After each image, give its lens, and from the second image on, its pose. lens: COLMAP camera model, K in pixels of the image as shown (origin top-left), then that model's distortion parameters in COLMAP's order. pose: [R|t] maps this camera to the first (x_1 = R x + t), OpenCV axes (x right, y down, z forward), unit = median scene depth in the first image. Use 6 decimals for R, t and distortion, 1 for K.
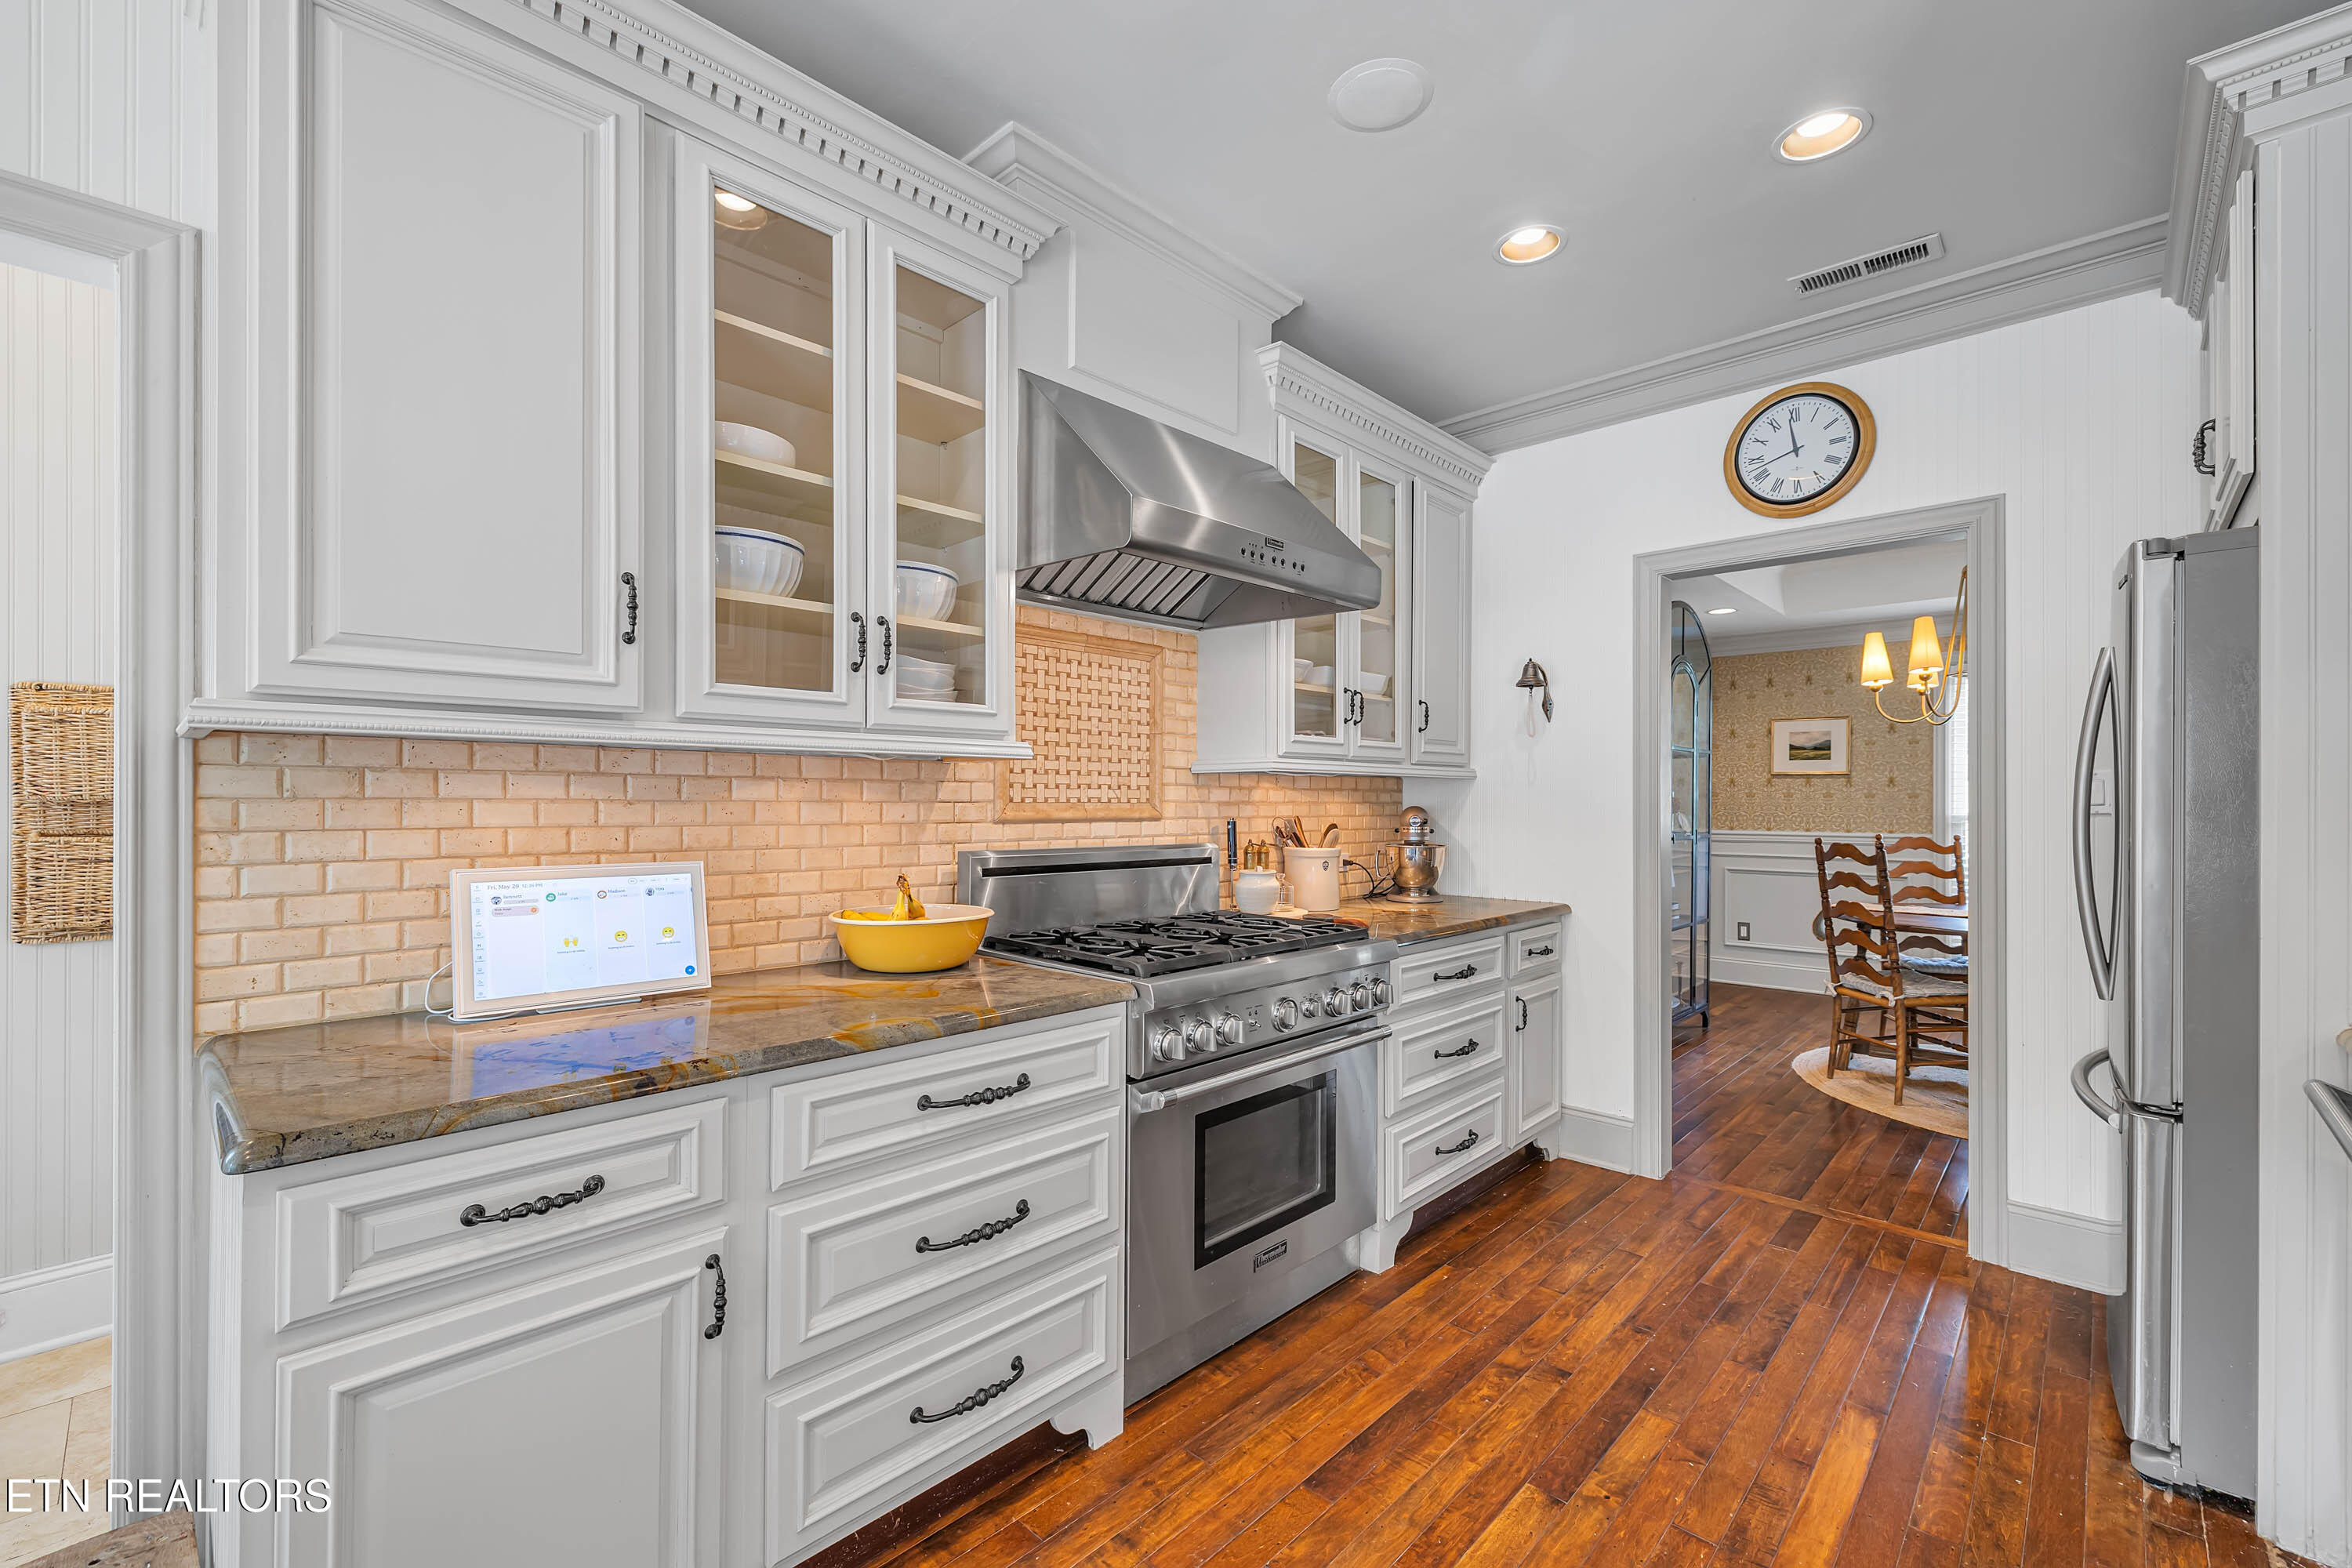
lens RADIAL K [[986.5, 0, 1175.6], [0, 986.5, 796.4], [0, 0, 1]] dist [0.002128, 0.000212]
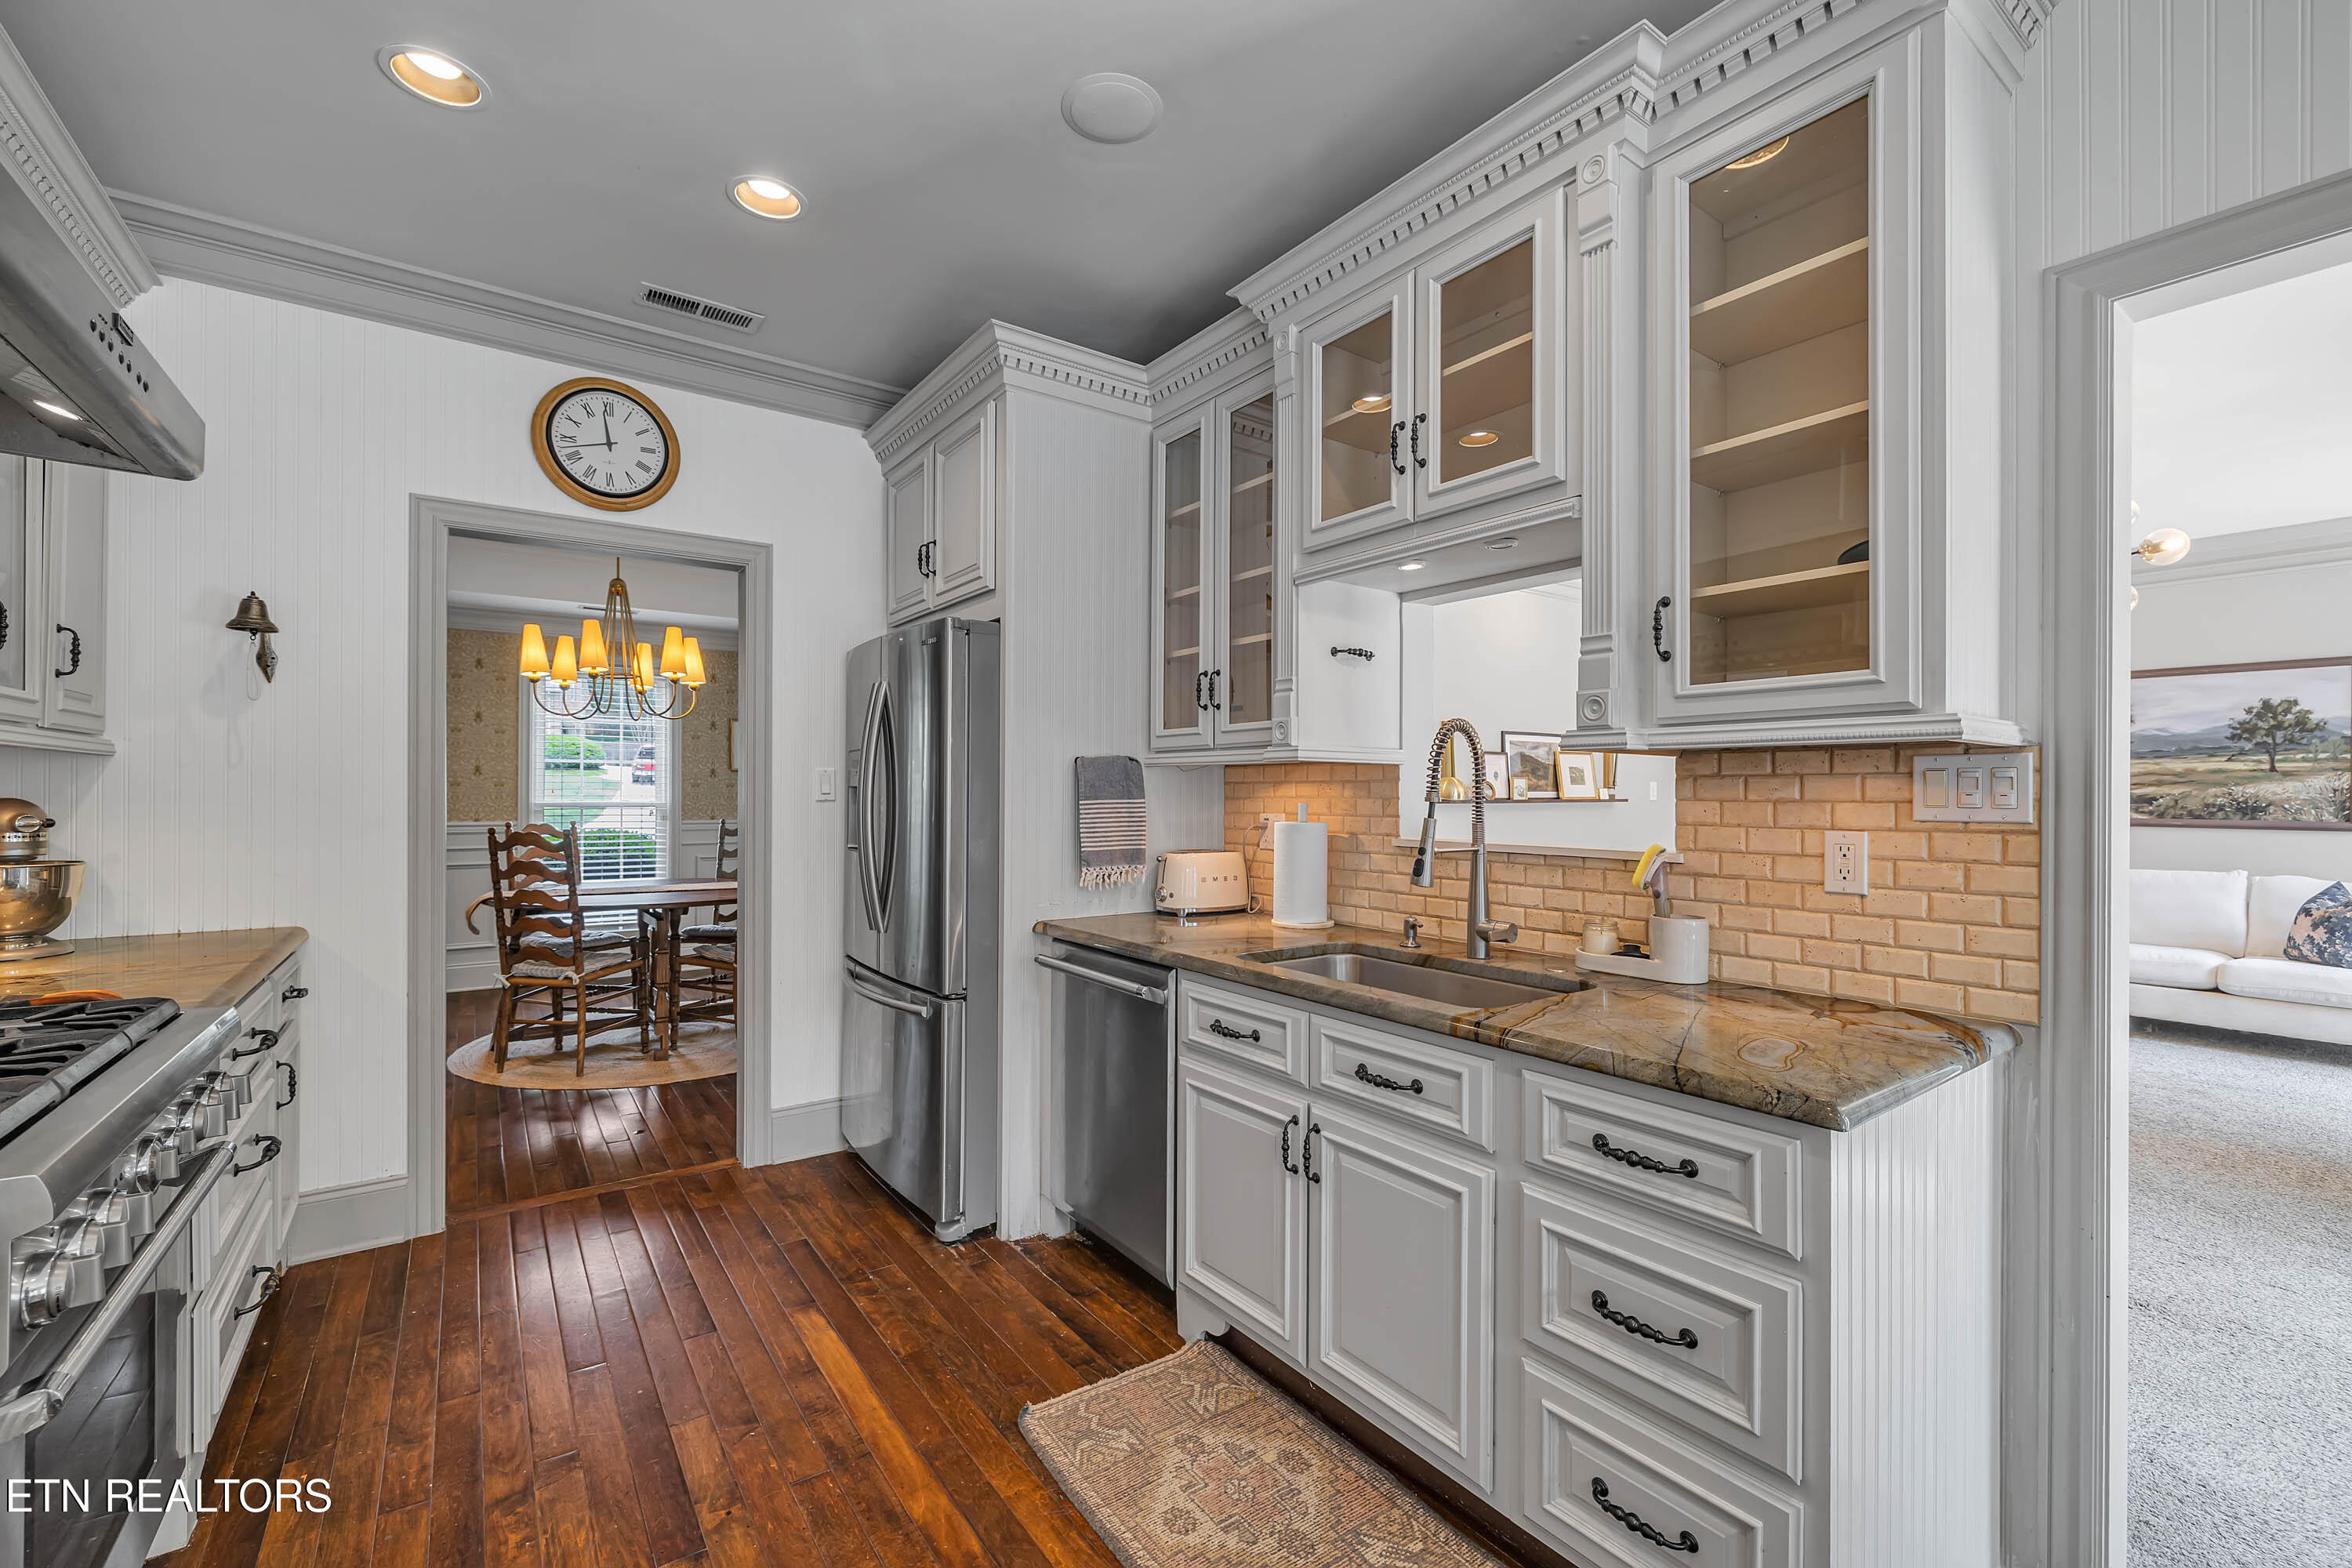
lens RADIAL K [[986.5, 0, 1173.7], [0, 986.5, 789.6], [0, 0, 1]] dist [0.002128, 0.000212]
pose [[0.187879, 0.001137, 0.982192, -0.259785], [-0.006936, 0.999976, 0.000170, -0.000231], [-0.982168, -0.006844, 0.187882, 0.239598]]
